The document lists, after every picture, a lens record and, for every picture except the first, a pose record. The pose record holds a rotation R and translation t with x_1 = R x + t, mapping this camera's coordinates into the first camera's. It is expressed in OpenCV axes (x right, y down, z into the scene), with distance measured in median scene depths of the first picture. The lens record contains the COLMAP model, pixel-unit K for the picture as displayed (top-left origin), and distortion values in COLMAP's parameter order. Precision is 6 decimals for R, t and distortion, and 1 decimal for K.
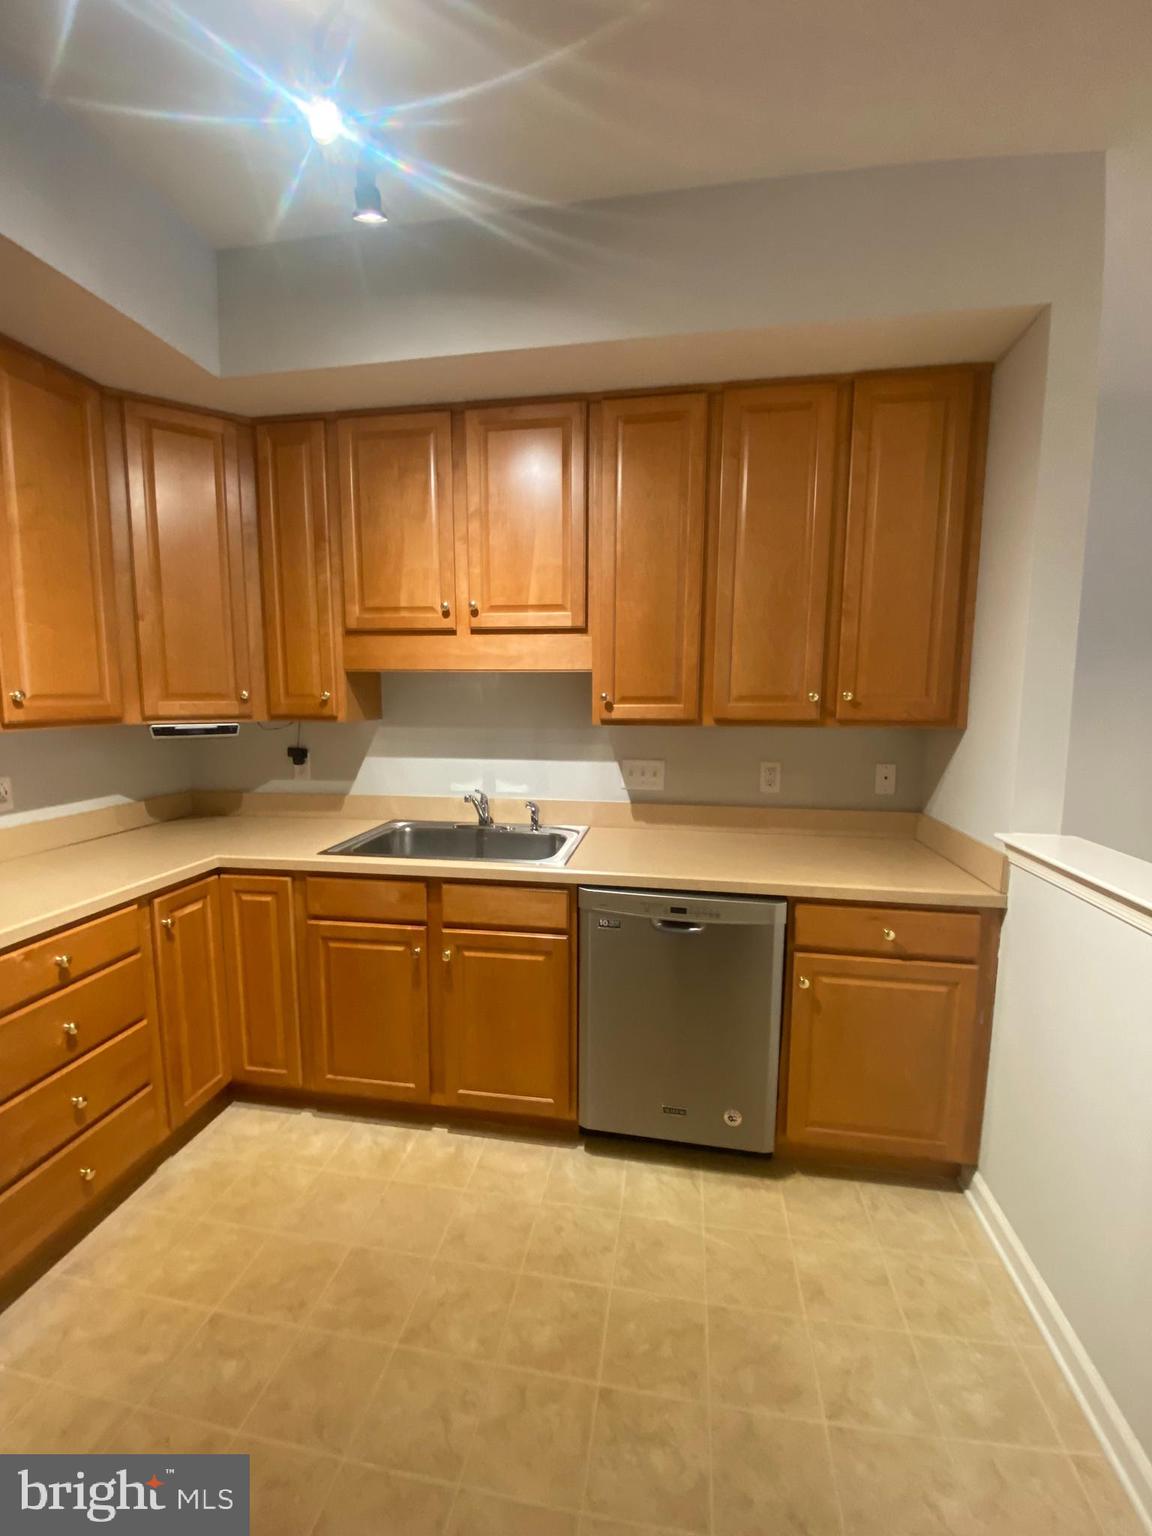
lens RADIAL K [[625.2, 0, 574.2], [0, 625.2, 762.0], [0, 0, 1]] dist [-0.001297, -0.010512]
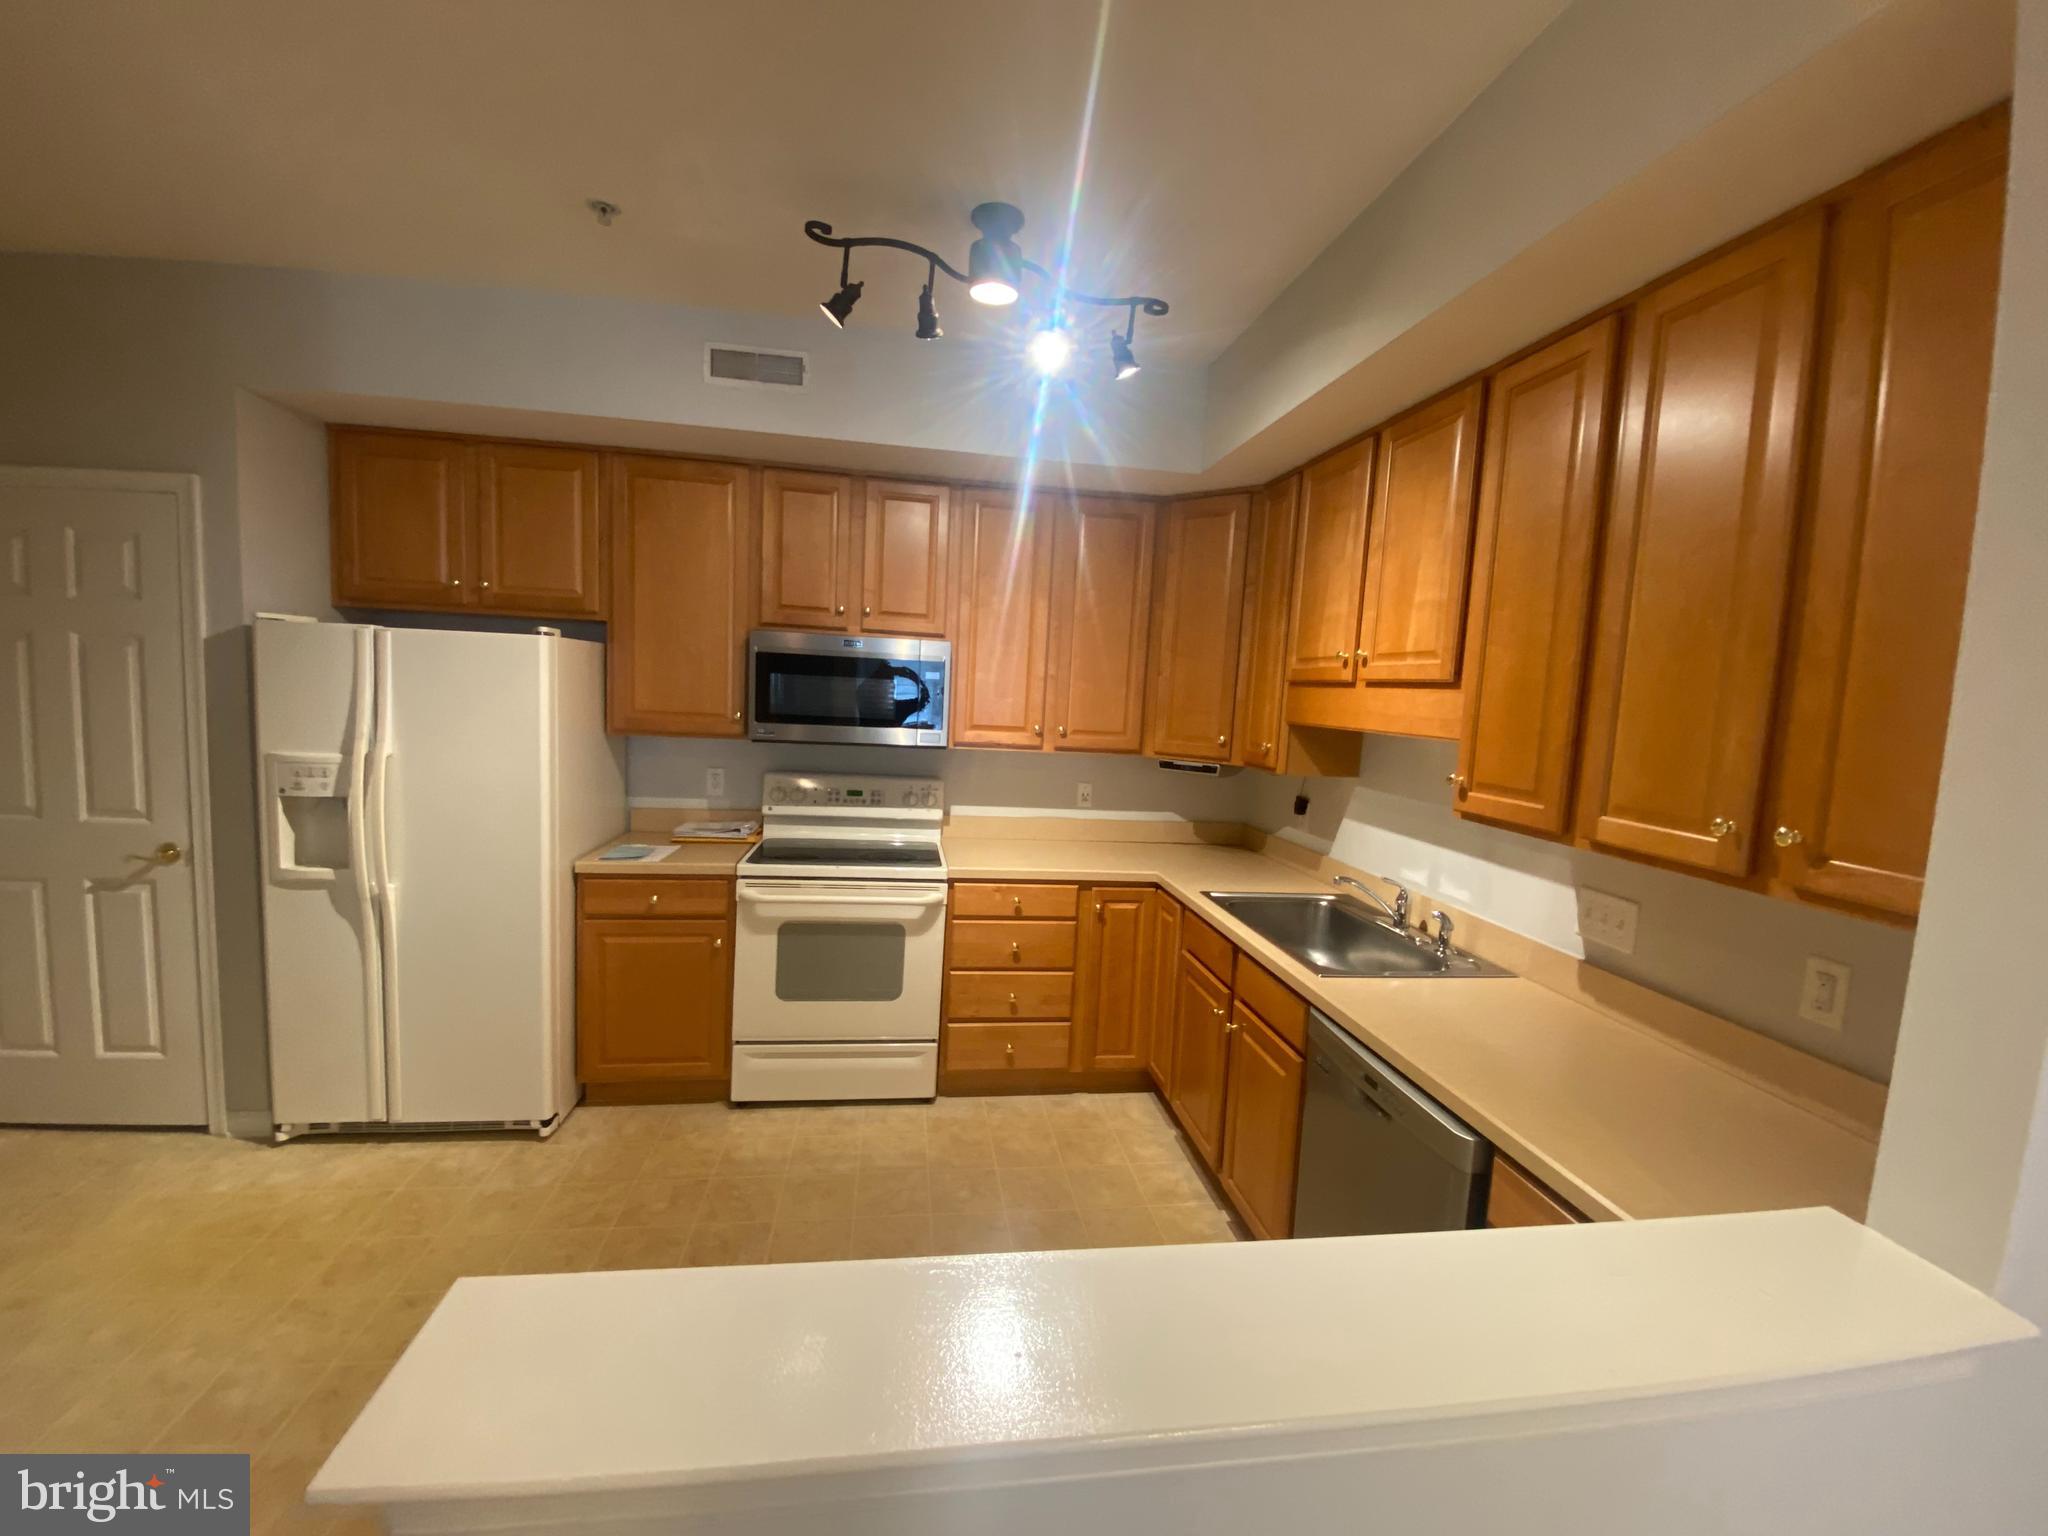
lens RADIAL K [[833.6, 0, 1034.1], [0, 833.6, 769.3], [0, 0, 1]] dist [-0.001297, -0.010512]
pose [[0.300241, 0.106093, -0.947945, 0.820925], [-0.153355, 0.986236, 0.061807, -0.103486], [0.941455, 0.126816, 0.312378, 0.262483]]
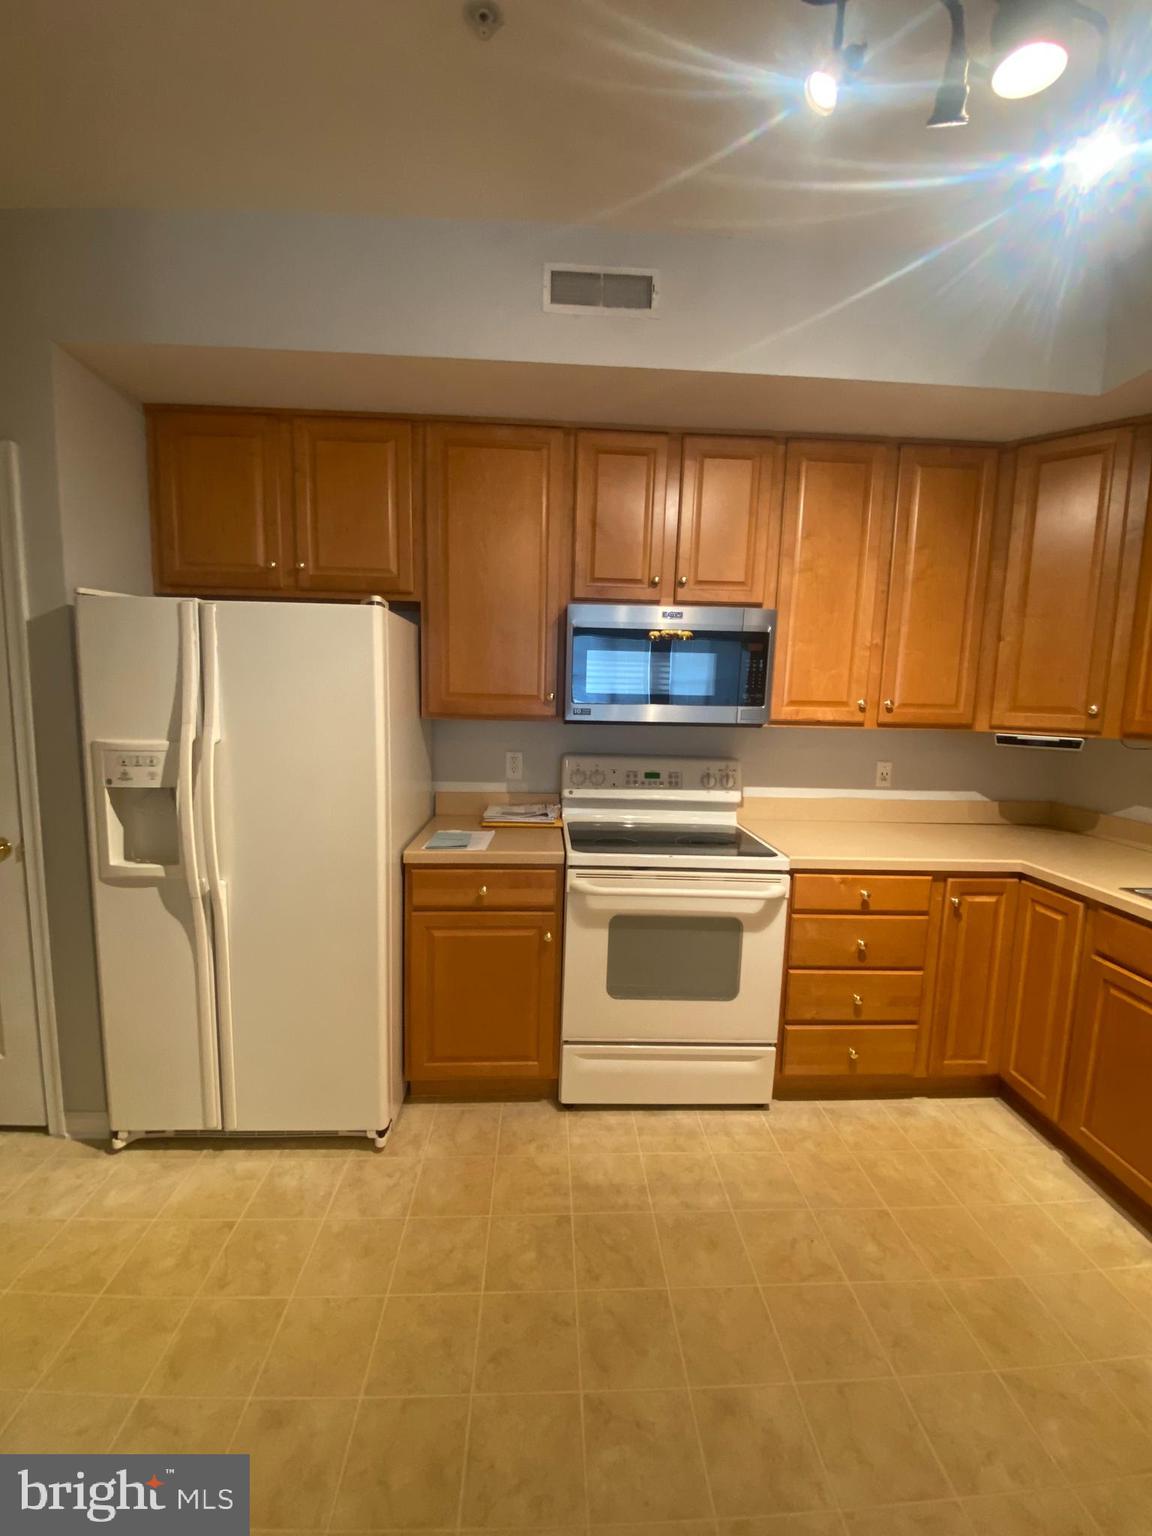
lens RADIAL K [[625.2, 0, 579.6], [0, 625.2, 764.3], [0, 0, 1]] dist [-0.001297, -0.010512]
pose [[0.203749, 0.117212, -0.971981, 0.274214], [-0.131099, 0.987132, 0.091557, -0.009030], [0.970206, 0.108771, 0.216494, 0.032892]]
